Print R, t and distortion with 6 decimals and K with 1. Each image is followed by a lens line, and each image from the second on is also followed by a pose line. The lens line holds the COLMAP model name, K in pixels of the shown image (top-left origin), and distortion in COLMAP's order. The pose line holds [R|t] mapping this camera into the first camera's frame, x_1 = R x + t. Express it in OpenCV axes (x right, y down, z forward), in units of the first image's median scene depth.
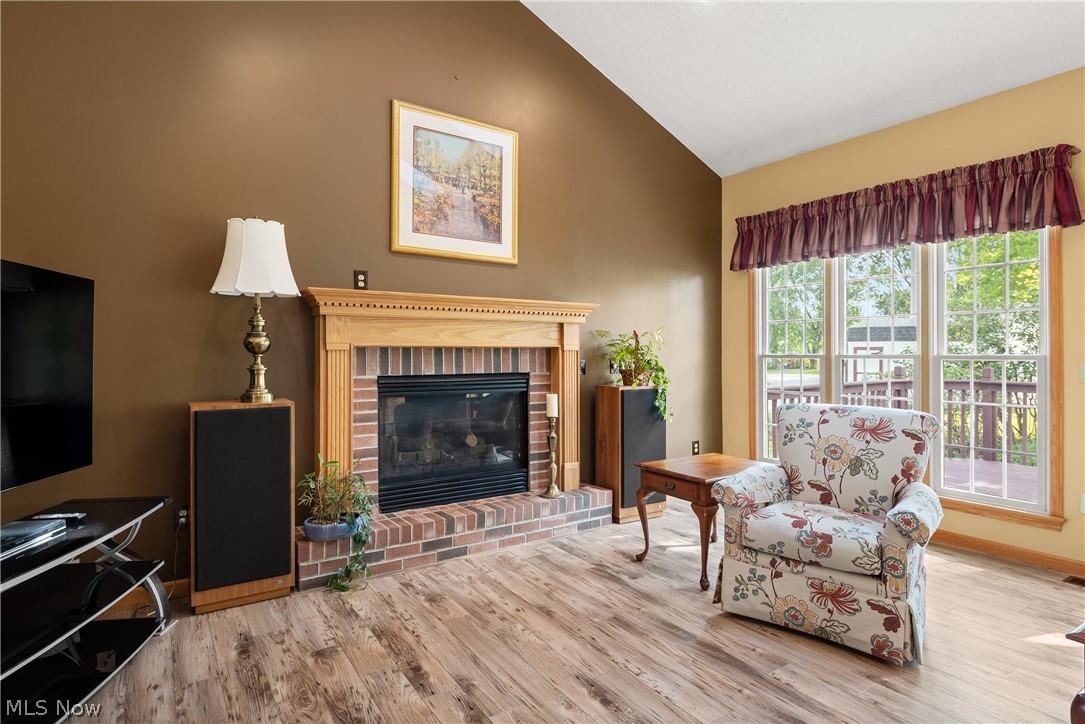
lens RADIAL K [[581.1, 0, 542.5], [0, 581.1, 362.0], [0, 0, 1]] dist [-0.000967, -0.000032]
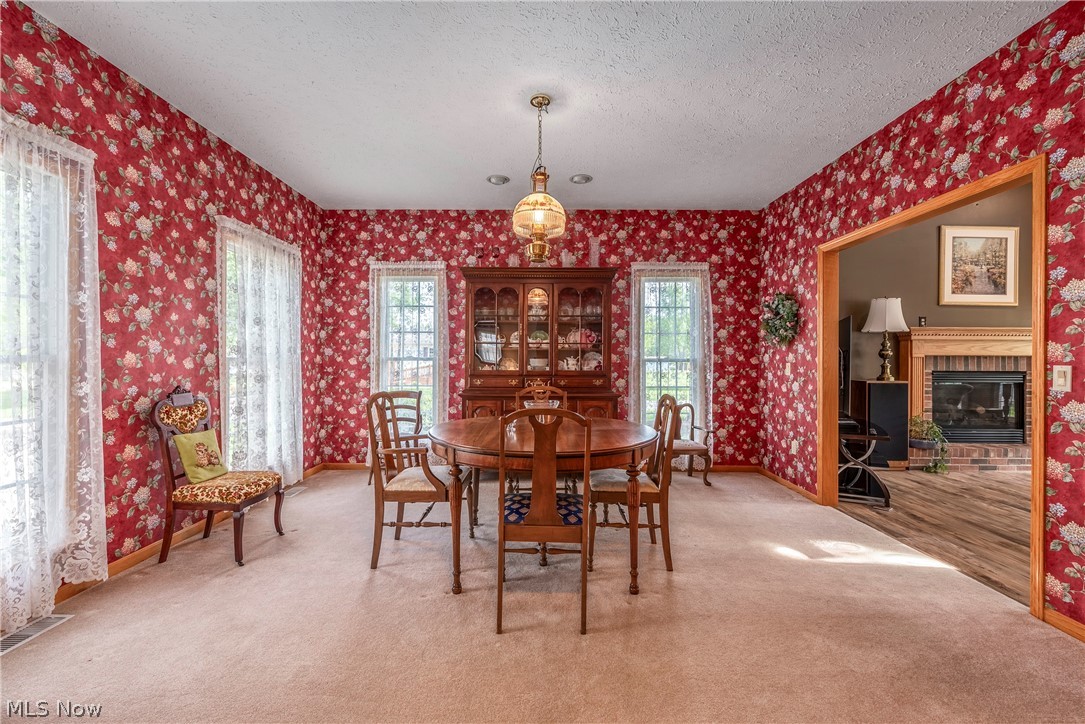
lens RADIAL K [[460.0, 0, 542.5], [0, 460.0, 362.0], [0, 0, 1]] dist [-0.000423, -0.000144]
pose [[0.832022, 0.004386, -0.554725, -0.493883], [-0.014845, 0.999787, -0.014361, 0.034667], [0.554544, 0.020184, 0.831910, -0.941181]]
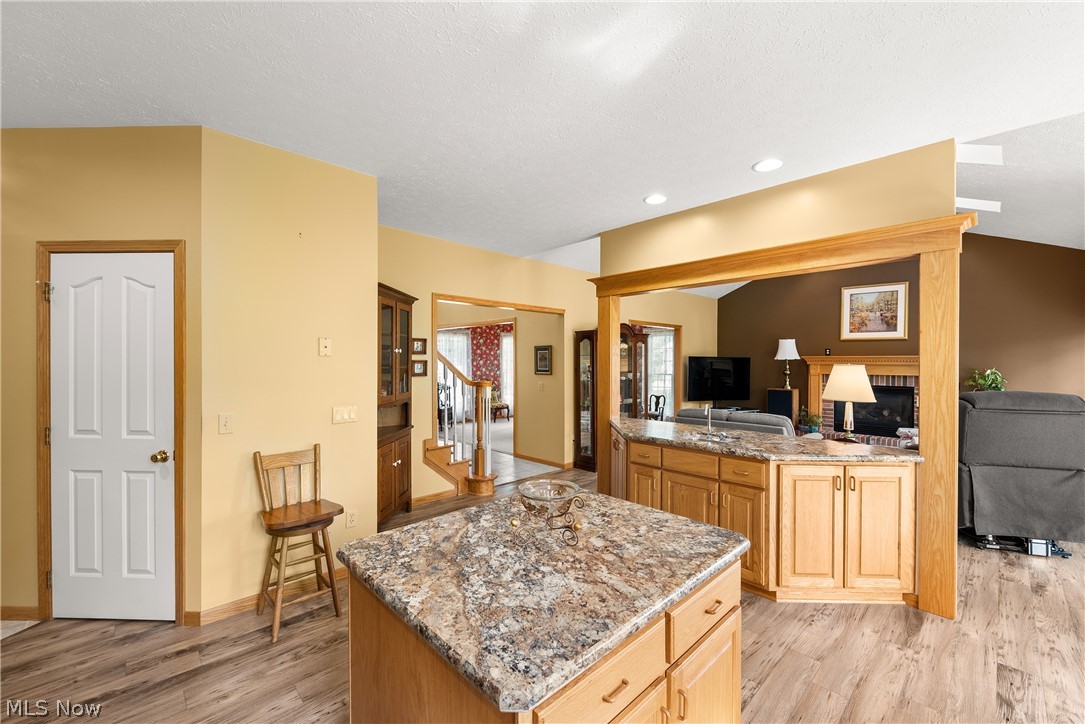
lens RADIAL K [[427.5, 0, 542.5], [0, 427.5, 362.0], [0, 0, 1]] dist [-0.000221, -0.000010]
pose [[0.183367, 0.005403, -0.983030, 1.503532], [-0.019103, 0.999816, 0.001932, -0.060193], [0.982859, 0.018425, 0.183437, -0.803419]]
